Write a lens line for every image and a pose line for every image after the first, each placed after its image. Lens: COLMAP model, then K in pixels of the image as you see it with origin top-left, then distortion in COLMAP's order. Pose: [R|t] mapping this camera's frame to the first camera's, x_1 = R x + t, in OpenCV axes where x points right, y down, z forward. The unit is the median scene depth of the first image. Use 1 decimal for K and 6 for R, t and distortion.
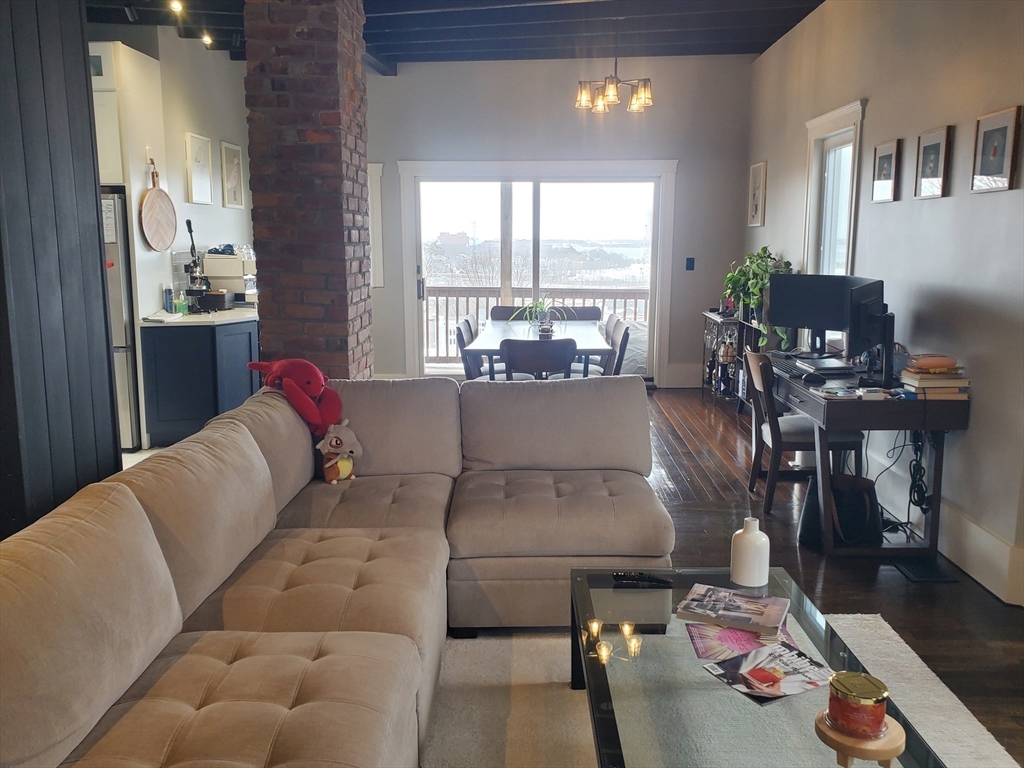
lens RADIAL K [[900.7, 0, 512.0], [0, 900.7, 384.0], [0, 0, 1]] dist [-0.084576, -0.004032]
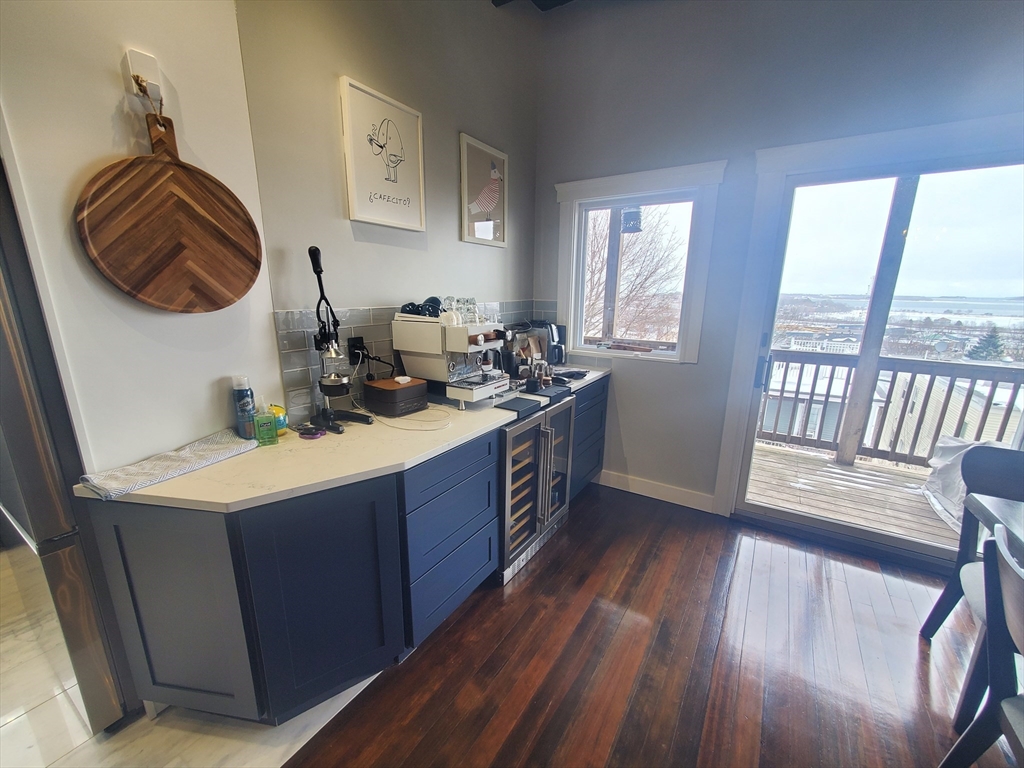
lens RADIAL K [[415.6, 0, 516.2], [0, 415.6, 396.2], [0, 0, 1]] dist [0.000314, -0.000236]
pose [[0.860587, 0.119687, -0.495041, -0.212841], [-0.080013, 0.991697, 0.100669, -0.208554], [0.502980, -0.047024, 0.863018, 1.325469]]
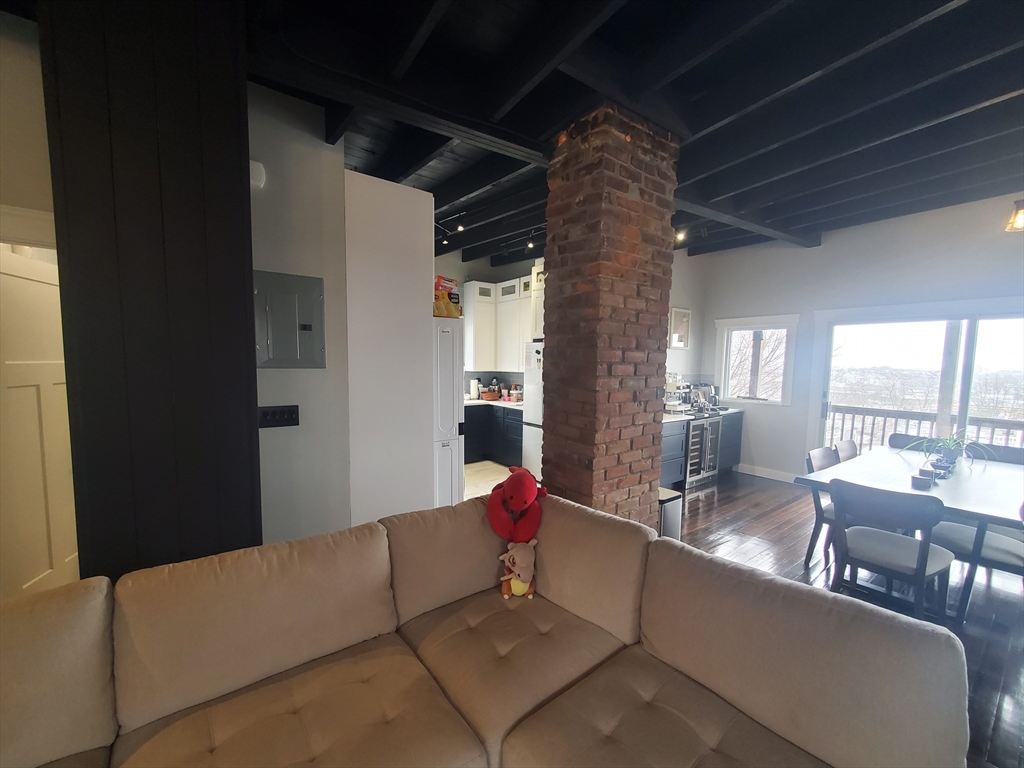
lens RADIAL K [[415.6, 0, 516.2], [0, 415.6, 396.2], [0, 0, 1]] dist [0.000314, -0.000236]
pose [[0.623056, 0.063980, -0.779556, 0.162070], [-0.133281, 0.990758, -0.025210, -0.104578], [0.770738, 0.119607, 0.625825, 0.587475]]
